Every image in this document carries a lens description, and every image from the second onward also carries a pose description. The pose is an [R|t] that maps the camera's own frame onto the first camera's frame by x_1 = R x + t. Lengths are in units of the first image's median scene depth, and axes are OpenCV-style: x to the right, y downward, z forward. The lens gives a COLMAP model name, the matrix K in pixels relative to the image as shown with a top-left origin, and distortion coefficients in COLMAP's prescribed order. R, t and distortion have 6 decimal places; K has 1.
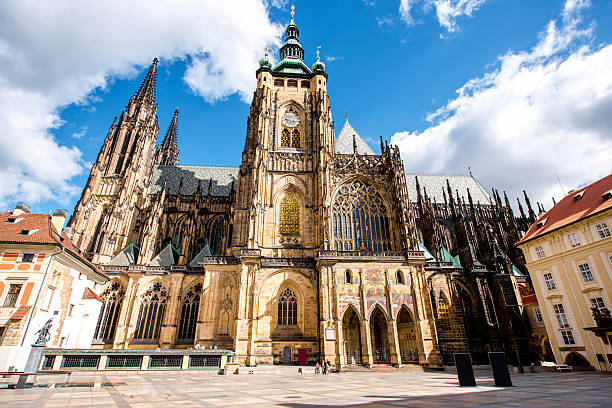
lens RADIAL K [[326.5, 0, 297.6], [0, 326.5, 194.6], [0, 0, 1]] dist [-0.026299, 0.011099]
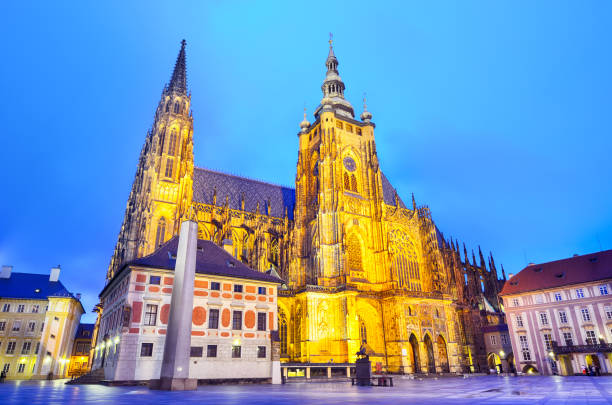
lens RADIAL K [[407.1, 0, 296.5], [0, 407.1, 187.2], [0, 0, 1]] dist [-0.001583, -0.011846]
pose [[0.898431, 0.171183, 0.404374, -0.903825], [-0.189335, 0.981900, 0.004995, -0.147321], [-0.396199, -0.081050, 0.914580, -0.281327]]
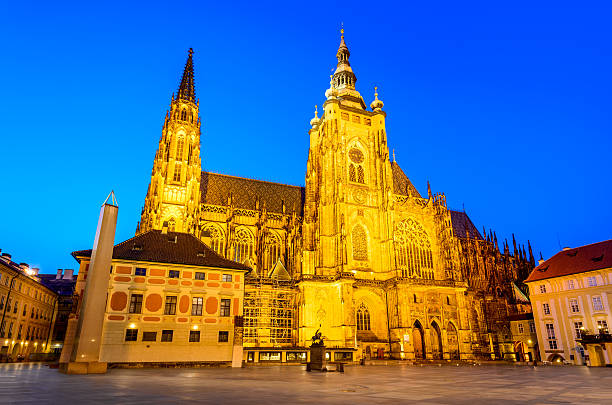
lens RADIAL K [[343.8, 0, 294.5], [0, 343.8, 247.4], [0, 0, 1]] dist [0.017181, -0.023964]
pose [[0.972840, 0.074727, 0.219086, -0.560554], [-0.111901, 0.980341, 0.162513, -0.106682], [-0.202634, -0.182615, 0.962076, -0.188796]]
